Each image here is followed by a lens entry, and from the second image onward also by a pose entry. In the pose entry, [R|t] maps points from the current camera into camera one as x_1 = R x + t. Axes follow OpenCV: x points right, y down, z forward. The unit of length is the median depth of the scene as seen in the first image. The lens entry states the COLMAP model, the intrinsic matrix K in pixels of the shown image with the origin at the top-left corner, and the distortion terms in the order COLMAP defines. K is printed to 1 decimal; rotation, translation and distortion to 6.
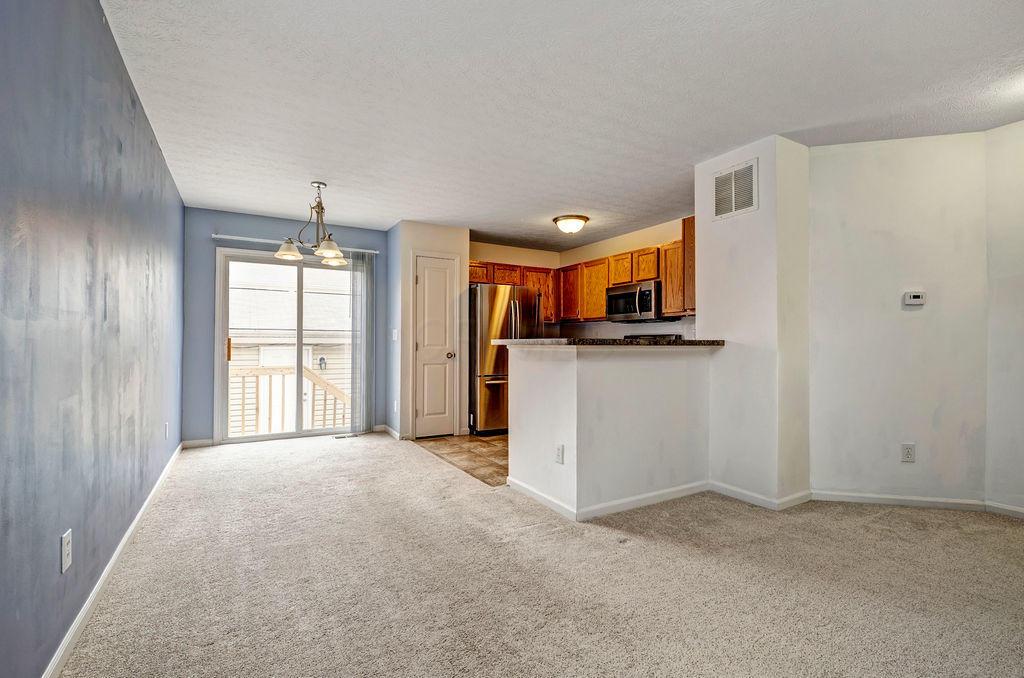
lens RADIAL K [[456.2, 0, 515.9], [0, 456.2, 340.3], [0, 0, 1]] dist [0.007874, -0.008751]
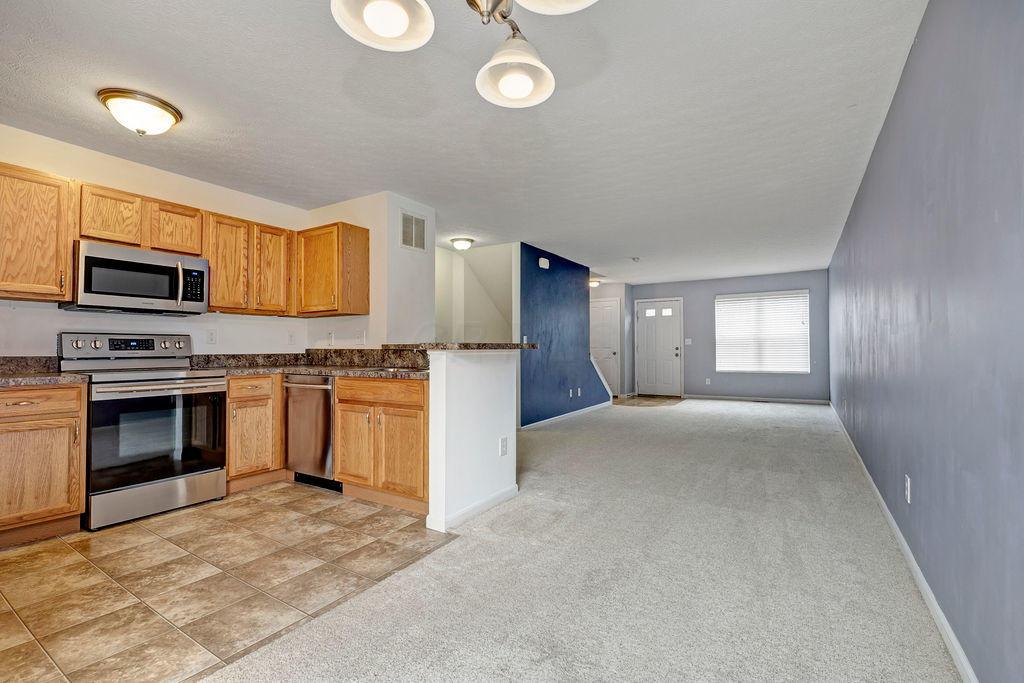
lens RADIAL K [[456.2, 0, 514.3], [0, 456.2, 348.8], [0, 0, 1]] dist [0.007874, -0.008751]
pose [[-0.461985, 0.000065, 0.886888, -0.527281], [-0.002770, 0.999995, -0.001516, 0.007253], [-0.886883, -0.003157, -0.461983, 0.870820]]
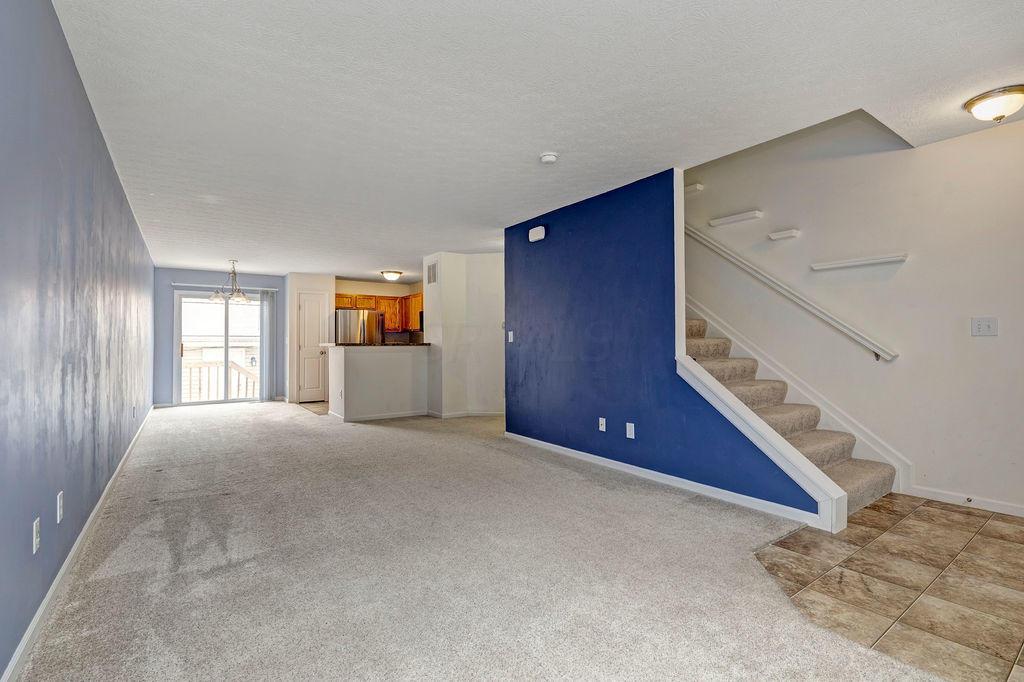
lens RADIAL K [[456.2, 0, 511.4], [0, 456.2, 340.7], [0, 0, 1]] dist [0.007874, -0.008751]
pose [[0.996805, -0.006746, 0.079586, 0.435991], [0.006758, 0.999977, 0.000131, -0.006859], [-0.079585, 0.000407, 0.996828, -0.753730]]
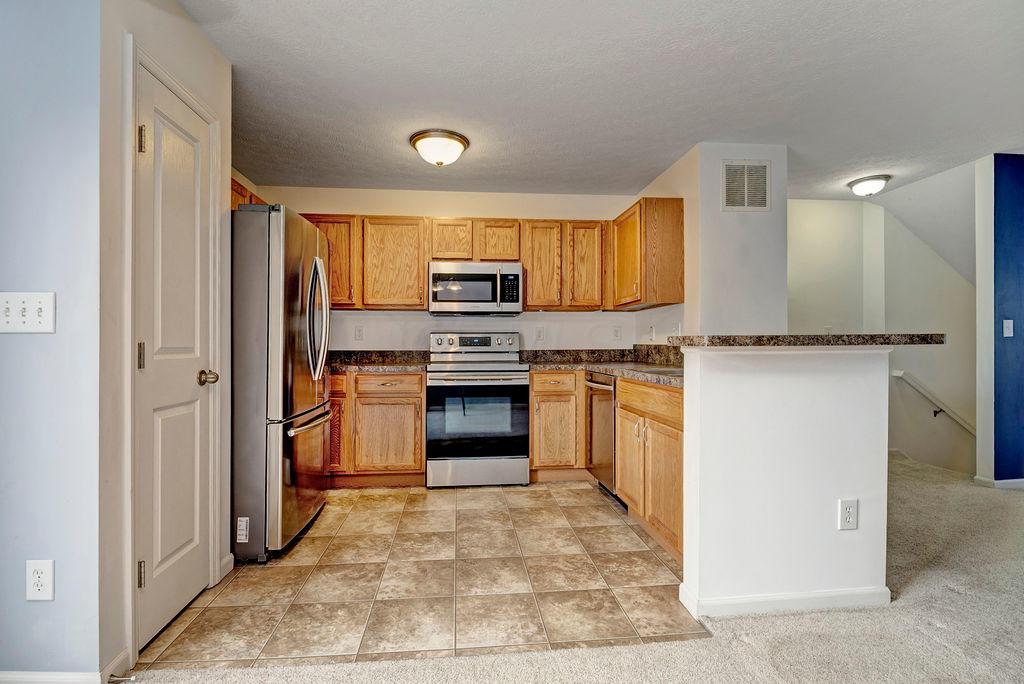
lens RADIAL K [[456.2, 0, 507.5], [0, 456.2, 344.7], [0, 0, 1]] dist [0.007874, -0.008751]
pose [[0.427776, -0.003564, 0.903878, -0.400124], [0.002184, 0.999993, 0.002910, 0.005013], [-0.903882, 0.000729, 0.427781, 0.674057]]
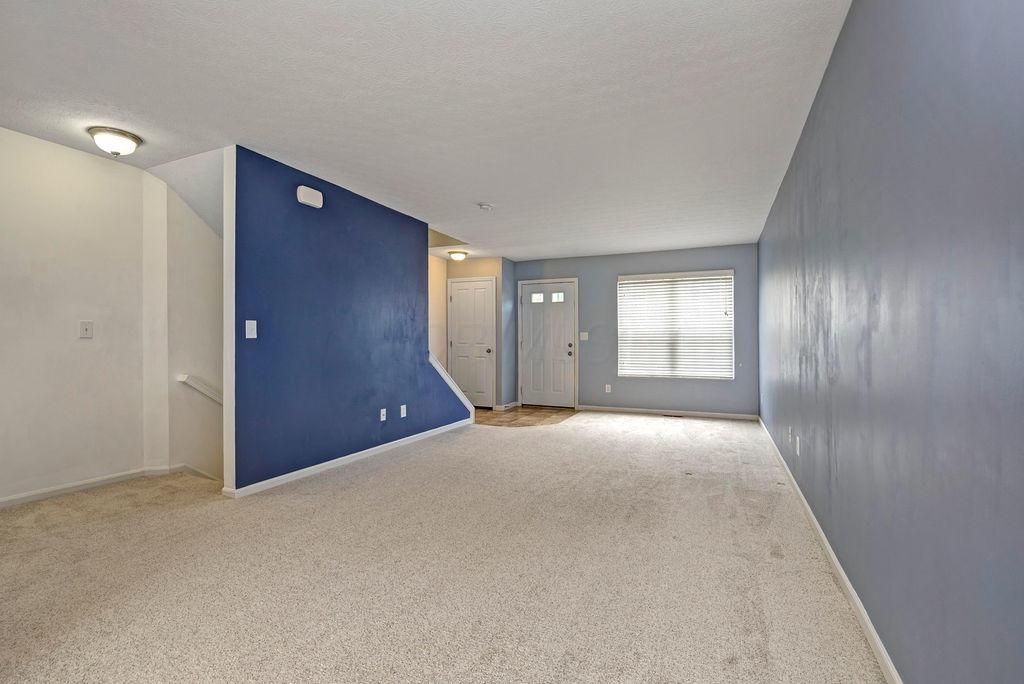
lens RADIAL K [[456.2, 0, 496.1], [0, 456.2, 343.6], [0, 0, 1]] dist [0.007874, -0.008751]
pose [[-0.550728, -0.003874, 0.834676, -0.219476], [-0.011193, 0.999934, -0.002745, 0.002587], [-0.834610, -0.010854, -0.550734, 0.361868]]
